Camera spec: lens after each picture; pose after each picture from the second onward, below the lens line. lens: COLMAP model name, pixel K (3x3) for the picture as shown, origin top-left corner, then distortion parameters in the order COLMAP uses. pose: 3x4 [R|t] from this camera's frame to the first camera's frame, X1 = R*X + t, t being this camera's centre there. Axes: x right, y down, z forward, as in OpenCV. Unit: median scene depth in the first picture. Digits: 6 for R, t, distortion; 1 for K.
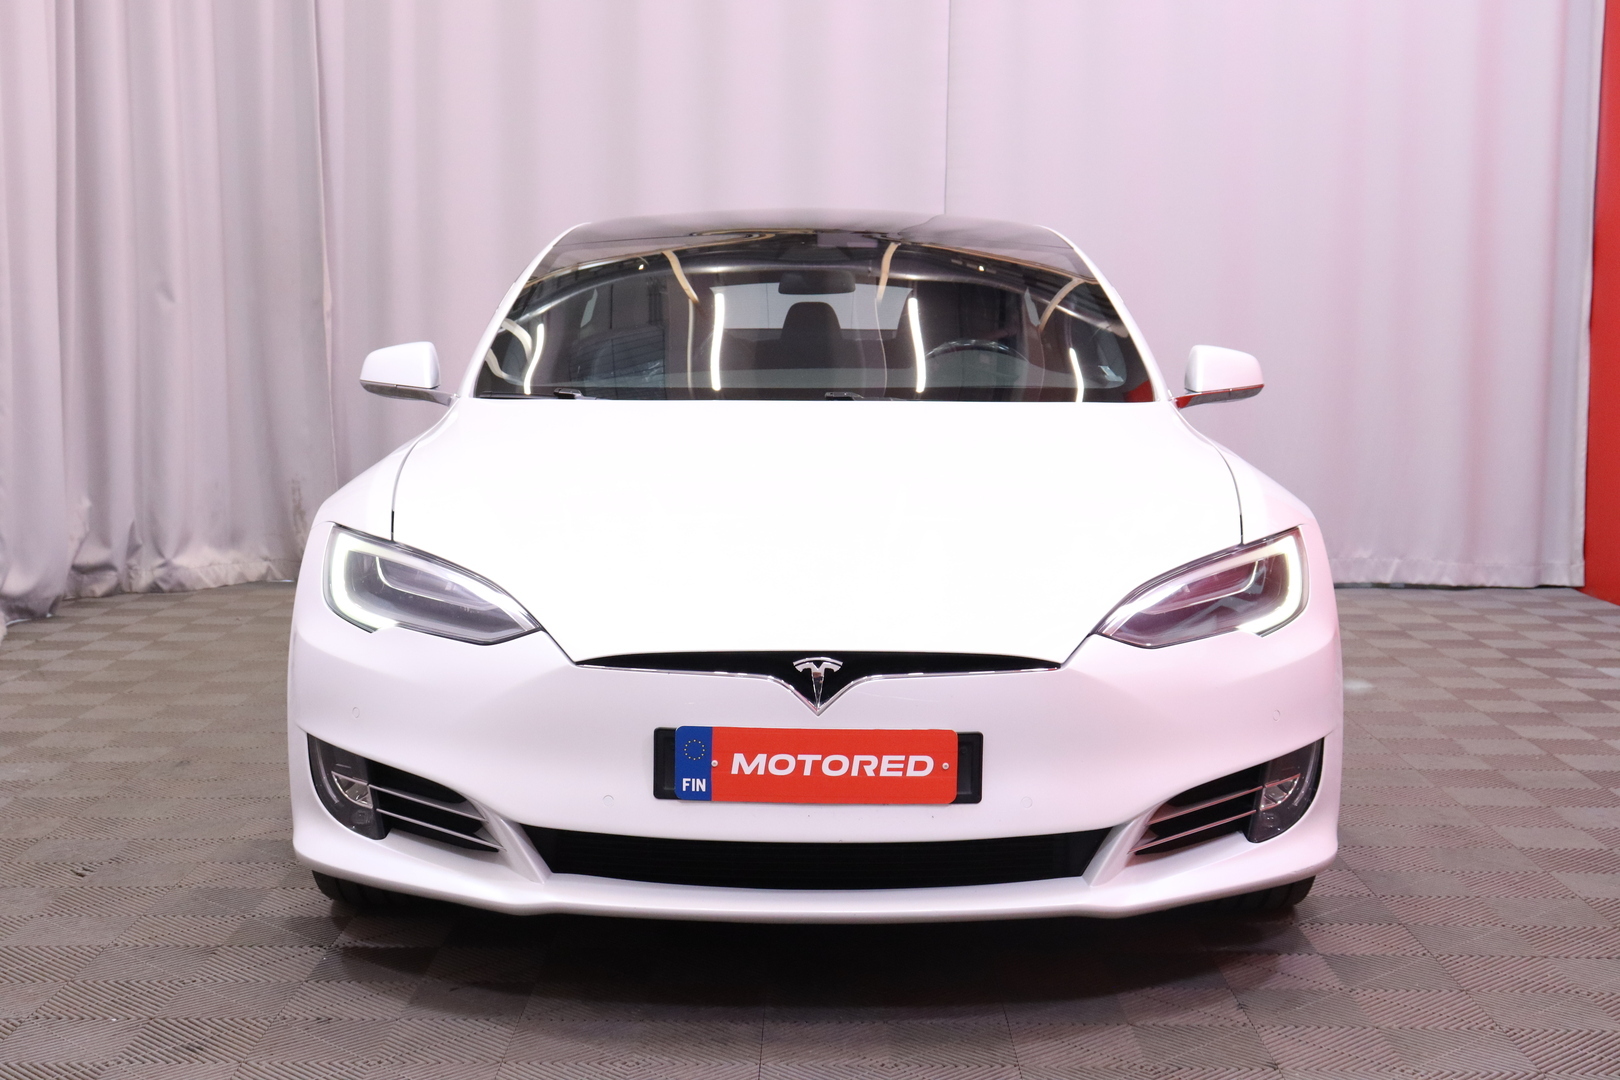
lens RADIAL K [[2335.4, 0, 815.2], [0, 2335.4, 541.5], [0, 0, 1]] dist [0.035424, 0.000000]
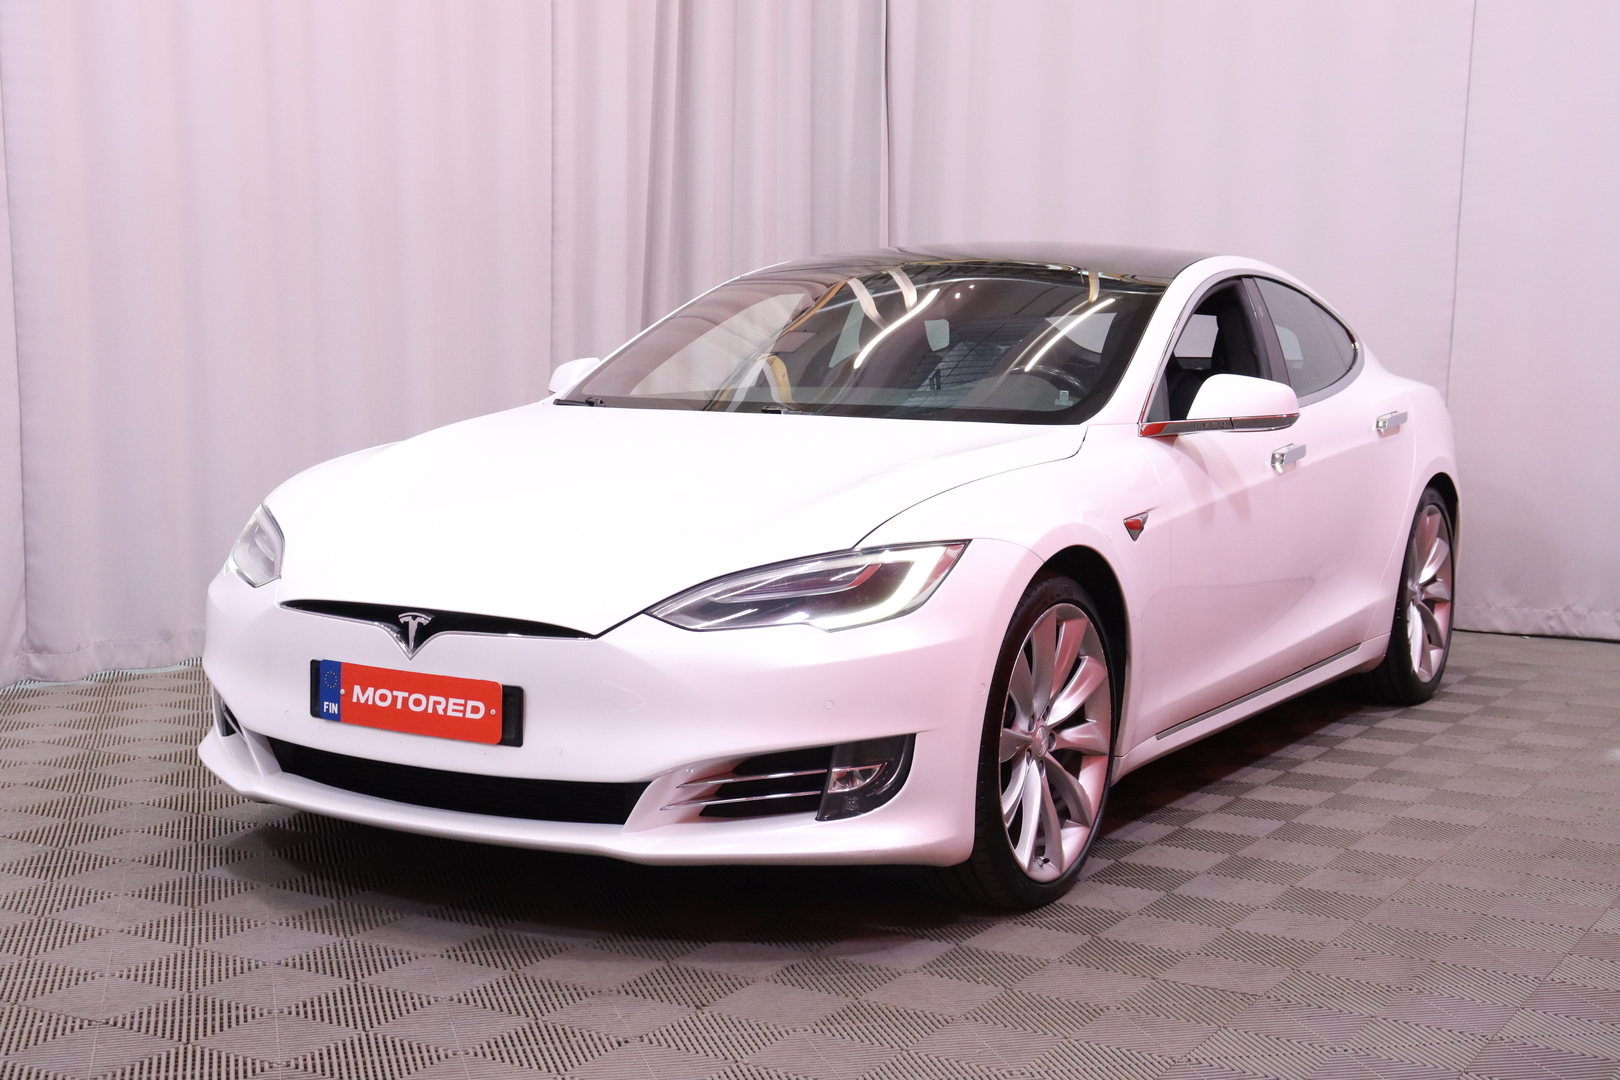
lens RADIAL K [[2441.7, 0, 812.8], [0, 2441.7, 536.7], [0, 0, 1]] dist [-0.057733, 0.000000]
pose [[0.863609, 0.057362, -0.500888, 0.810225], [-0.067315, 0.997730, -0.001801, -0.001296], [0.499648, 0.035273, 0.865510, 0.006933]]
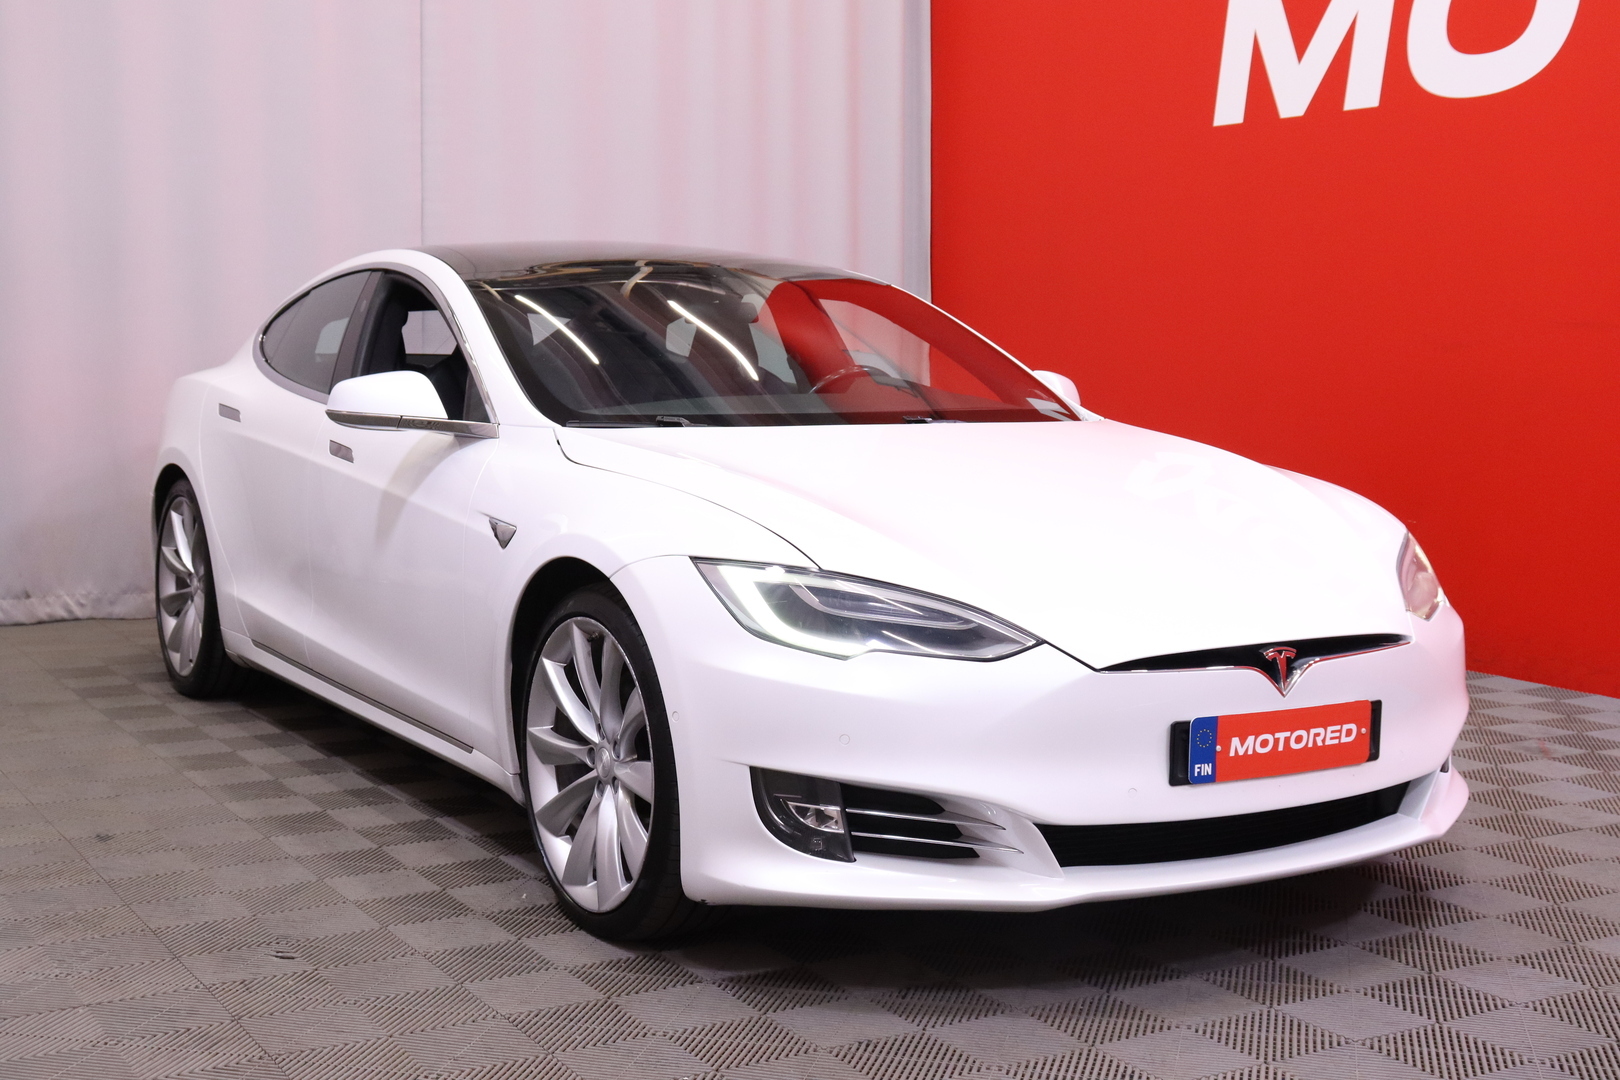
lens RADIAL K [[2112.5, 0, 814.8], [0, 2112.5, 543.2], [0, 0, 1]] dist [-0.140242, 0.000000]
pose [[0.861072, -0.050049, 0.506013, -0.716210], [0.048160, 0.998698, 0.016826, -0.030268], [-0.506197, 0.009881, 0.862362, 0.224496]]
